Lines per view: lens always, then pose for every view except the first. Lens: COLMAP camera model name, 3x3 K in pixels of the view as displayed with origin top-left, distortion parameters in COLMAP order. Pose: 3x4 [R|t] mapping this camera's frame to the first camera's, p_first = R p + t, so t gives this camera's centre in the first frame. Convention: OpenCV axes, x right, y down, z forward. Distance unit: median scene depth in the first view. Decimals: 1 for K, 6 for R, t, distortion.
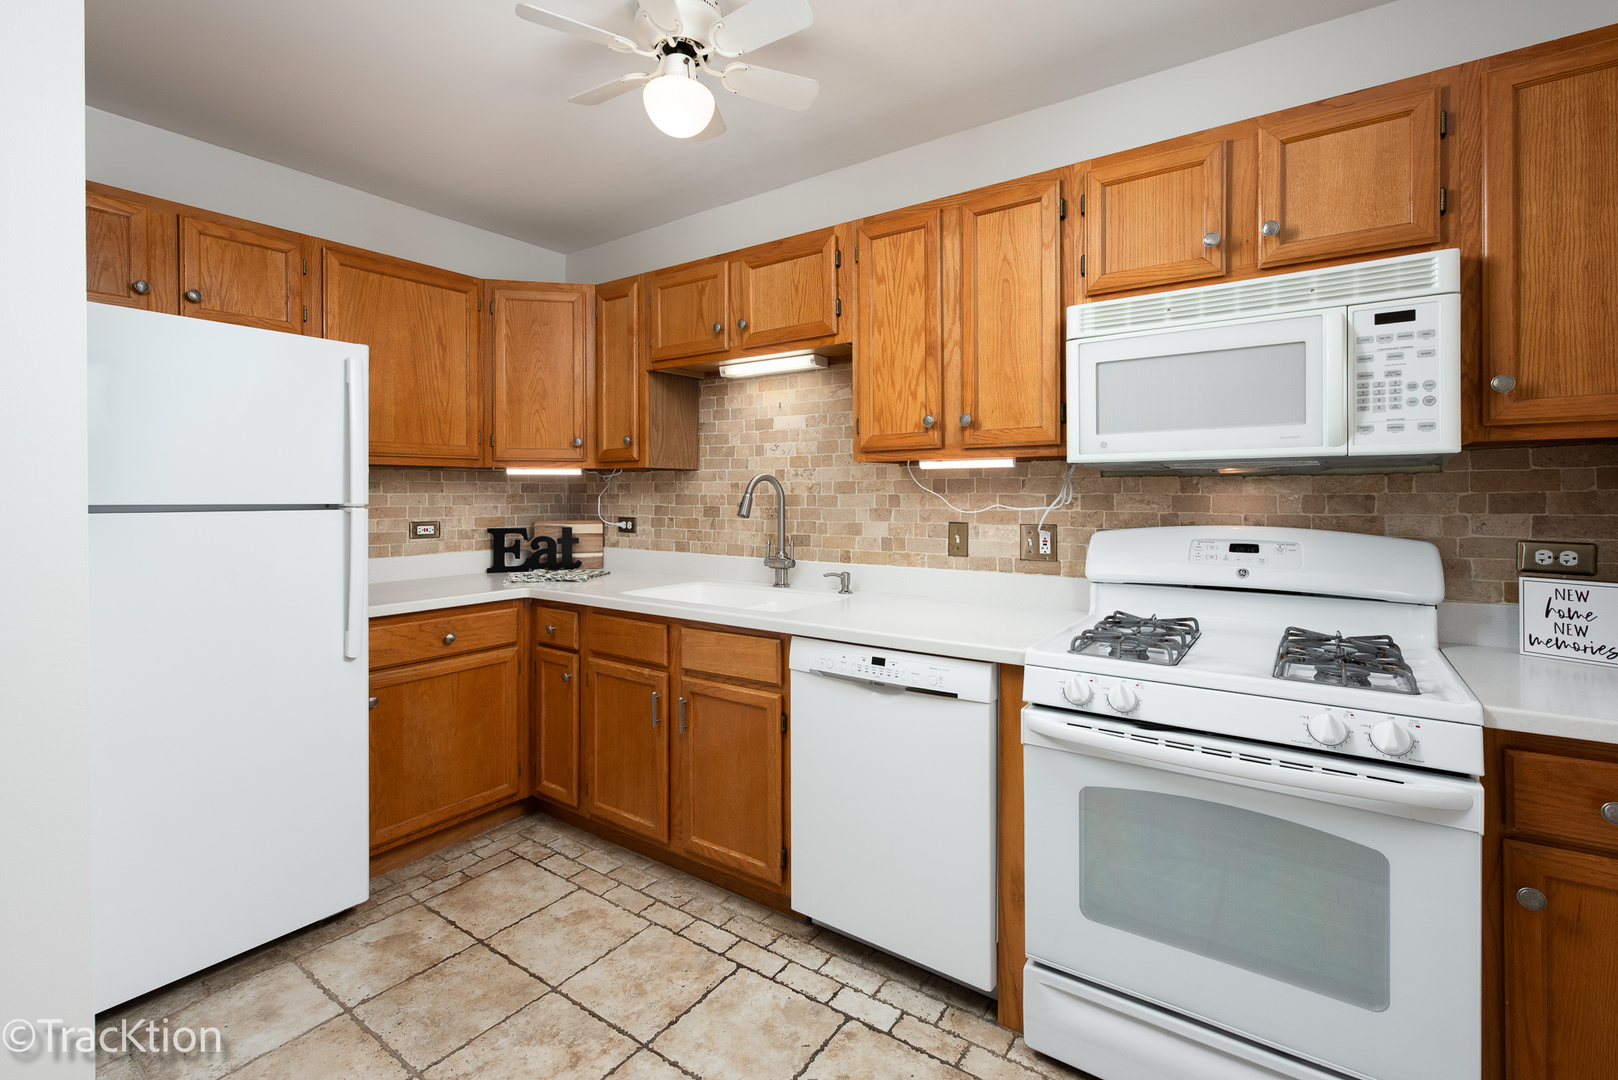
lens RADIAL K [[723.3, 0, 819.7], [0, 723.3, 495.9], [0, 0, 1]] dist [0.000095, -0.000498]
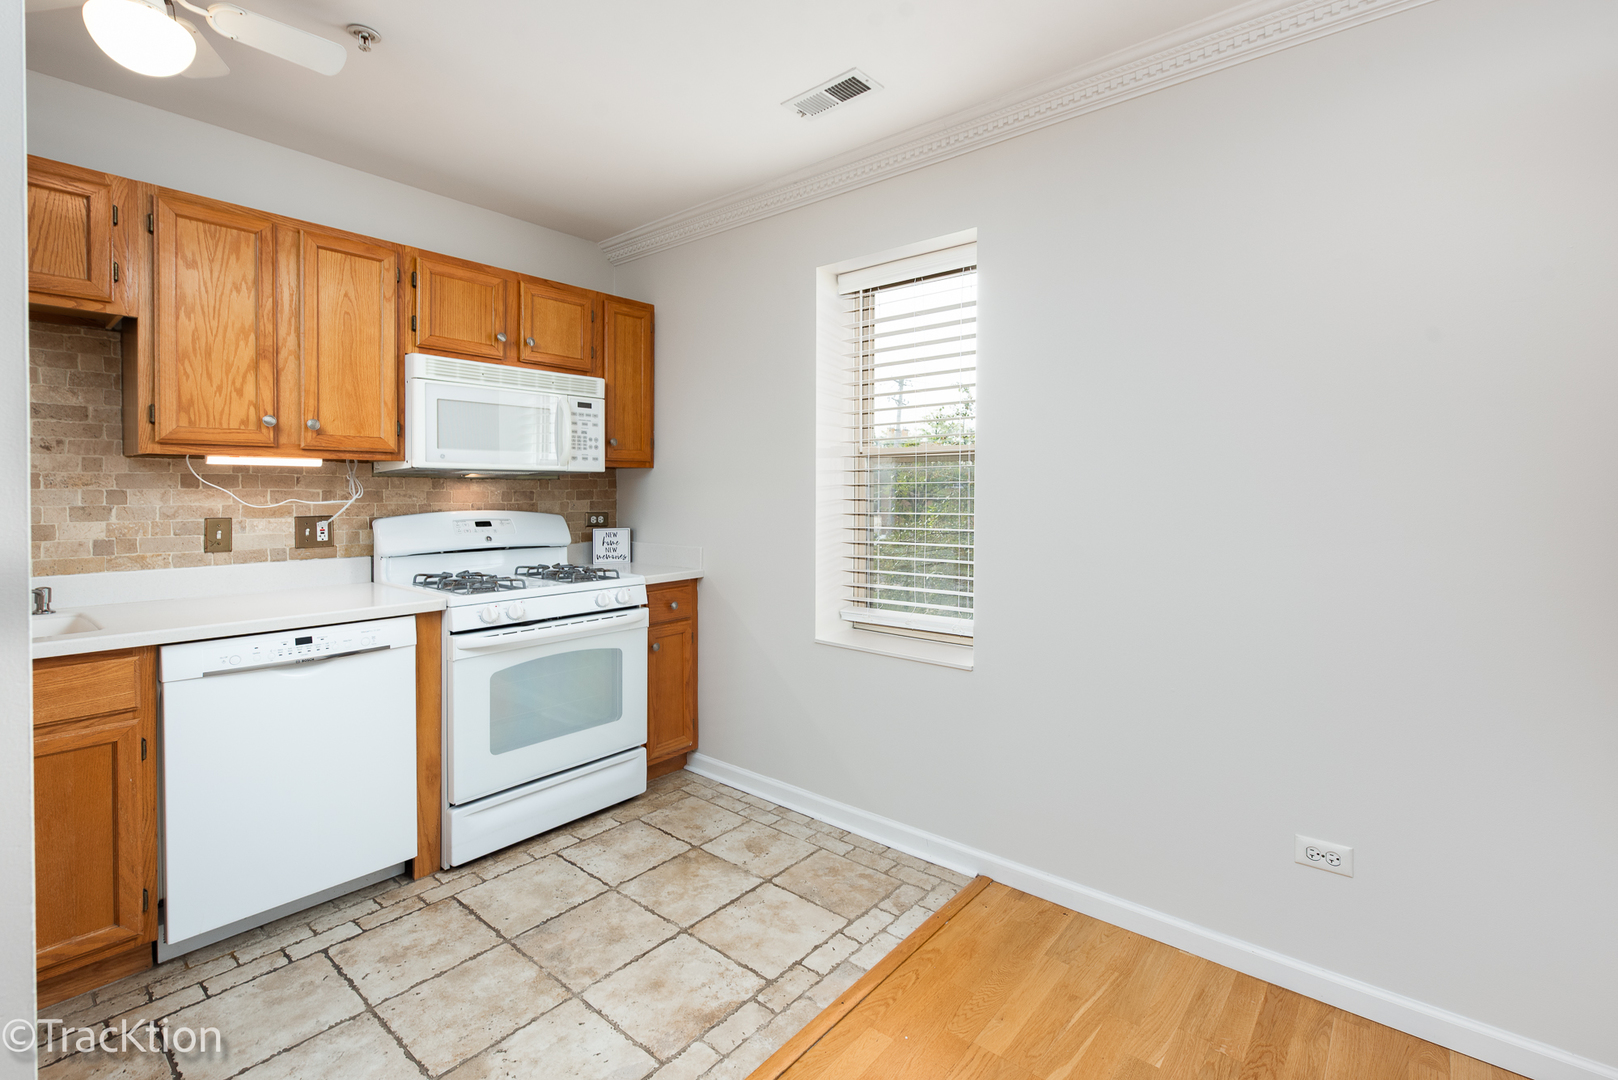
lens RADIAL K [[723.3, 0, 819.7], [0, 723.3, 495.9], [0, 0, 1]] dist [0.000095, -0.000498]
pose [[0.084915, -0.005942, 0.996370, -0.945052], [-0.000087, 0.999982, 0.005971, 0.000326], [-0.996388, -0.000594, 0.084913, 0.118332]]
